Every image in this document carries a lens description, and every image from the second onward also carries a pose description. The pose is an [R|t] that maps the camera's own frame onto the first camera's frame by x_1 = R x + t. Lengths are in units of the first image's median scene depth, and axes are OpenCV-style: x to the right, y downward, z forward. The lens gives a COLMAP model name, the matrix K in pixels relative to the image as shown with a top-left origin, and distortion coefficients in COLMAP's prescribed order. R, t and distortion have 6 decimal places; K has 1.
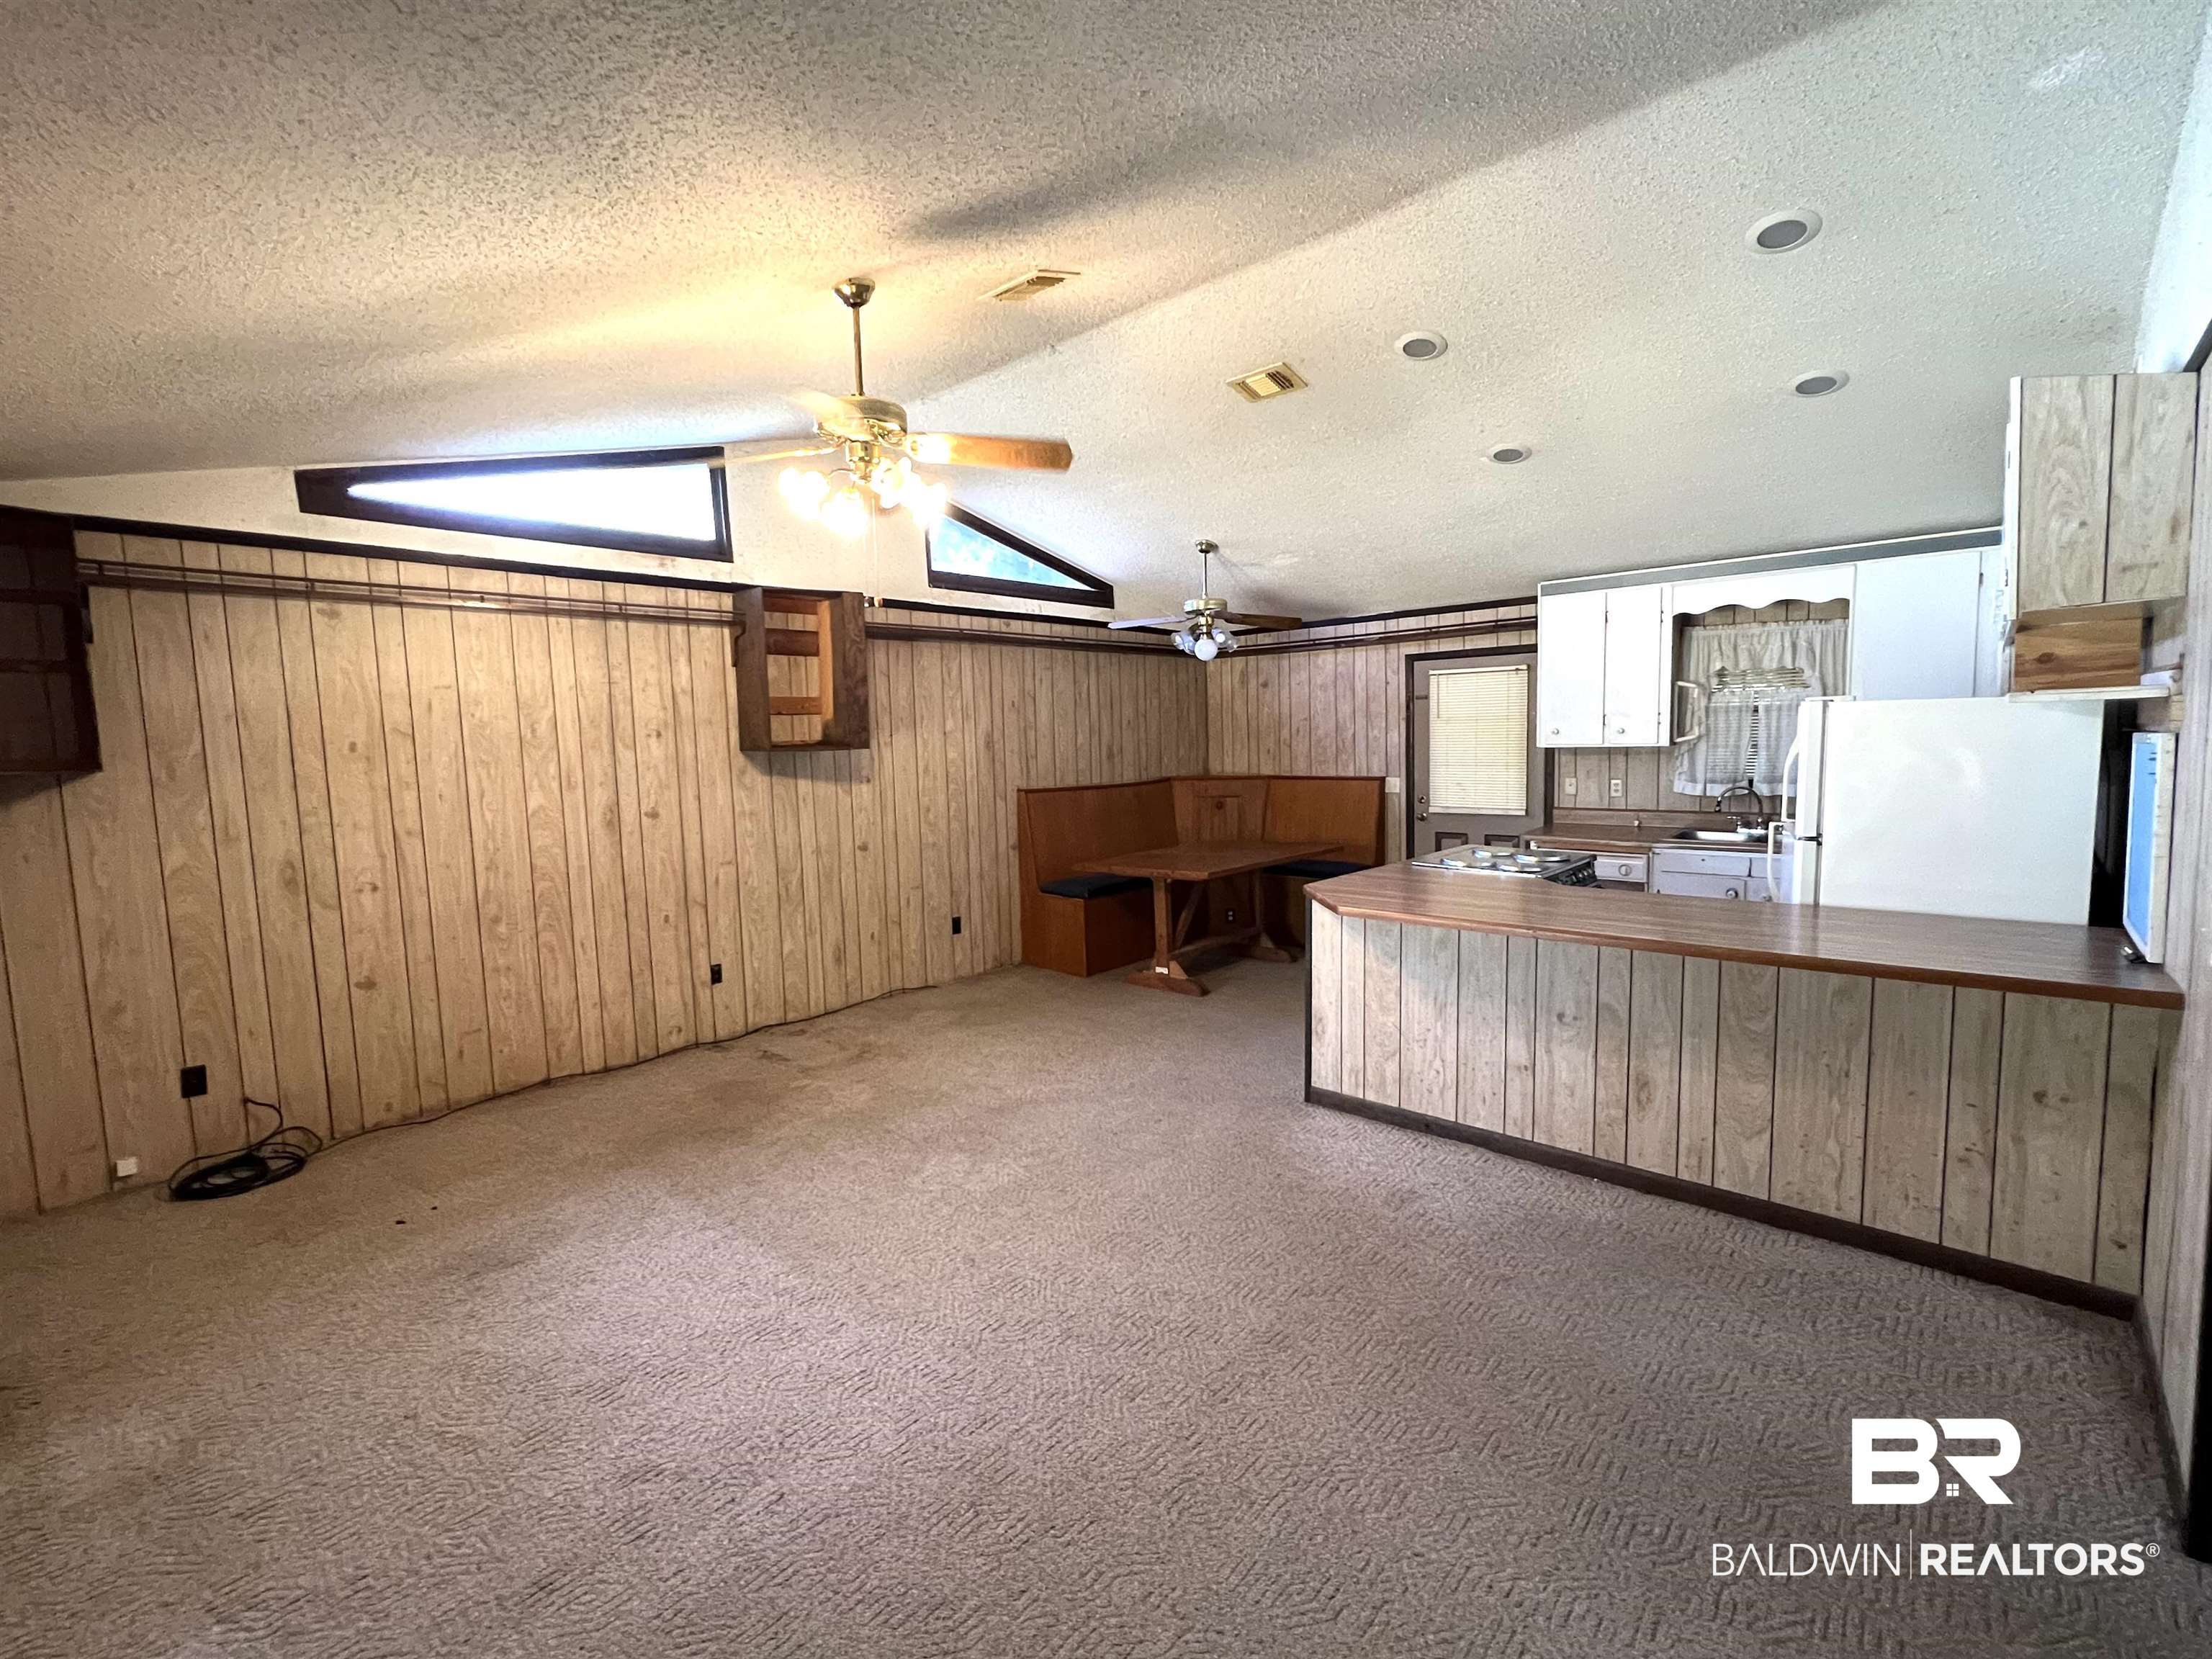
lens RADIAL K [[965.3, 0, 1106.8], [0, 965.3, 831.1], [0, 0, 1]] dist [-0.000984, -0.000077]
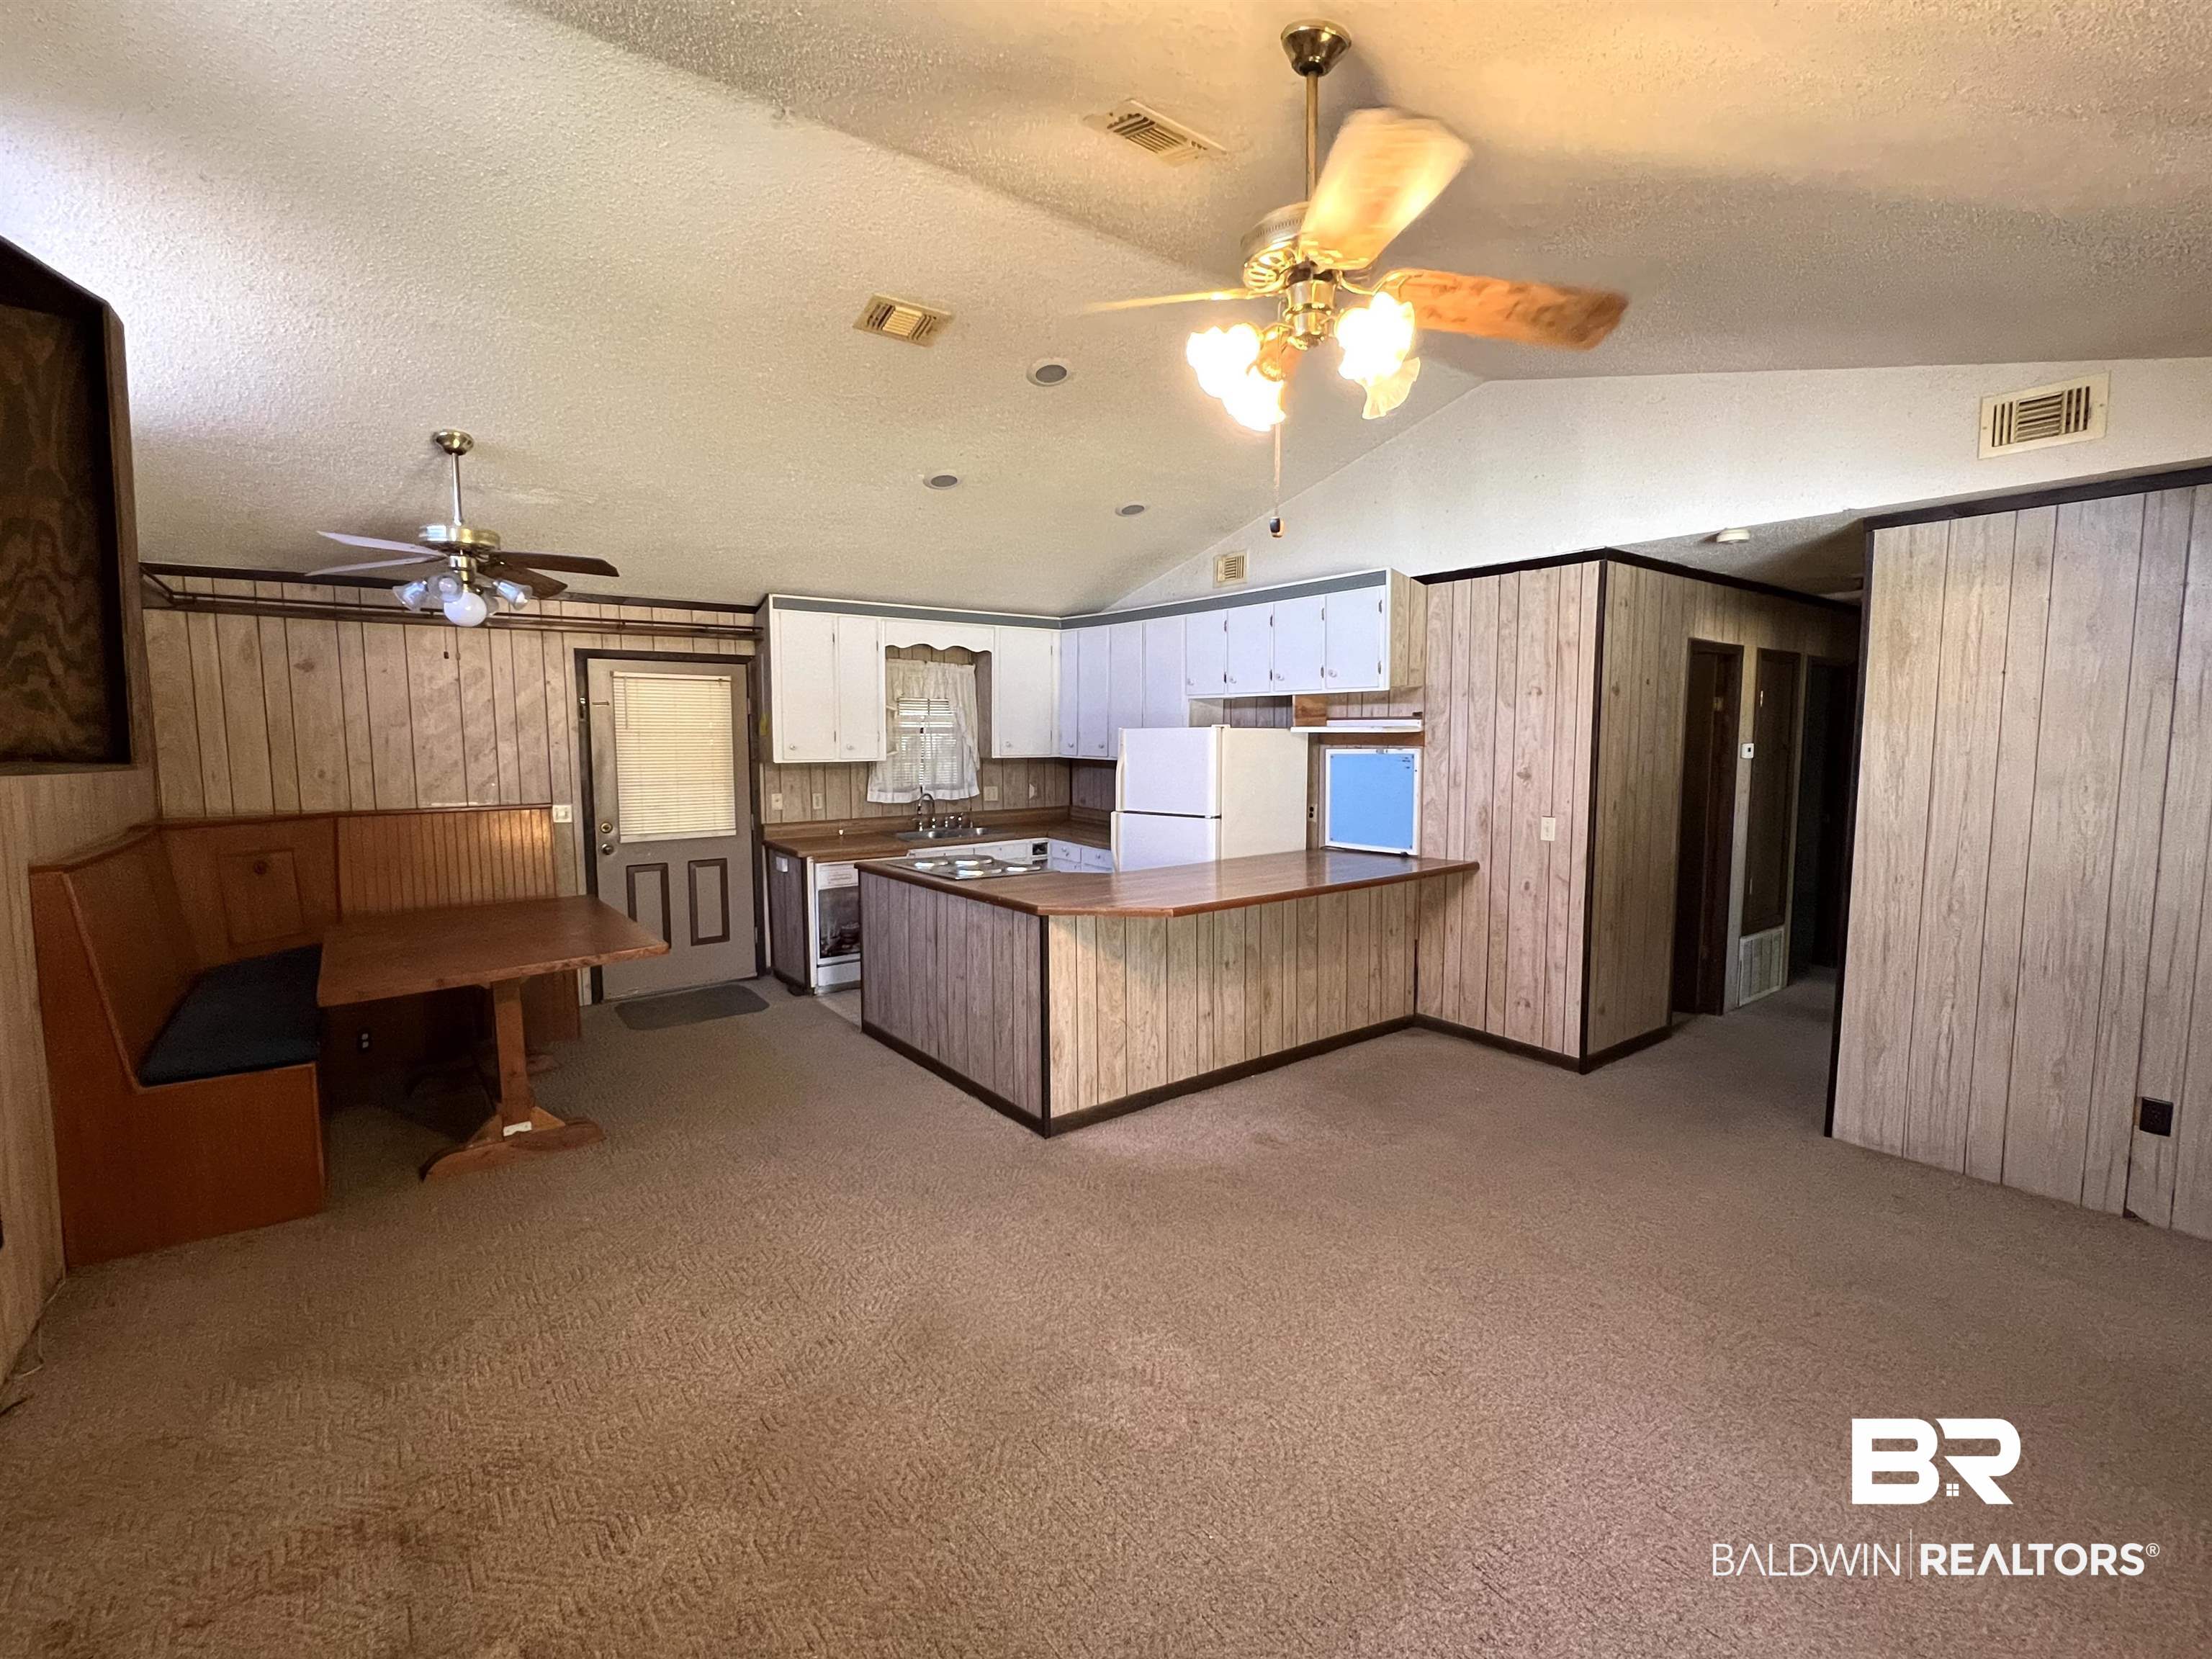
lens RADIAL K [[965.3, 0, 1106.2], [0, 965.3, 821.2], [0, 0, 1]] dist [-0.000984, -0.000077]
pose [[0.188652, -0.060796, 0.980160, -0.535603], [0.095606, 0.994478, 0.043283, -0.046244], [-0.977379, 0.085544, 0.193423, 0.585894]]
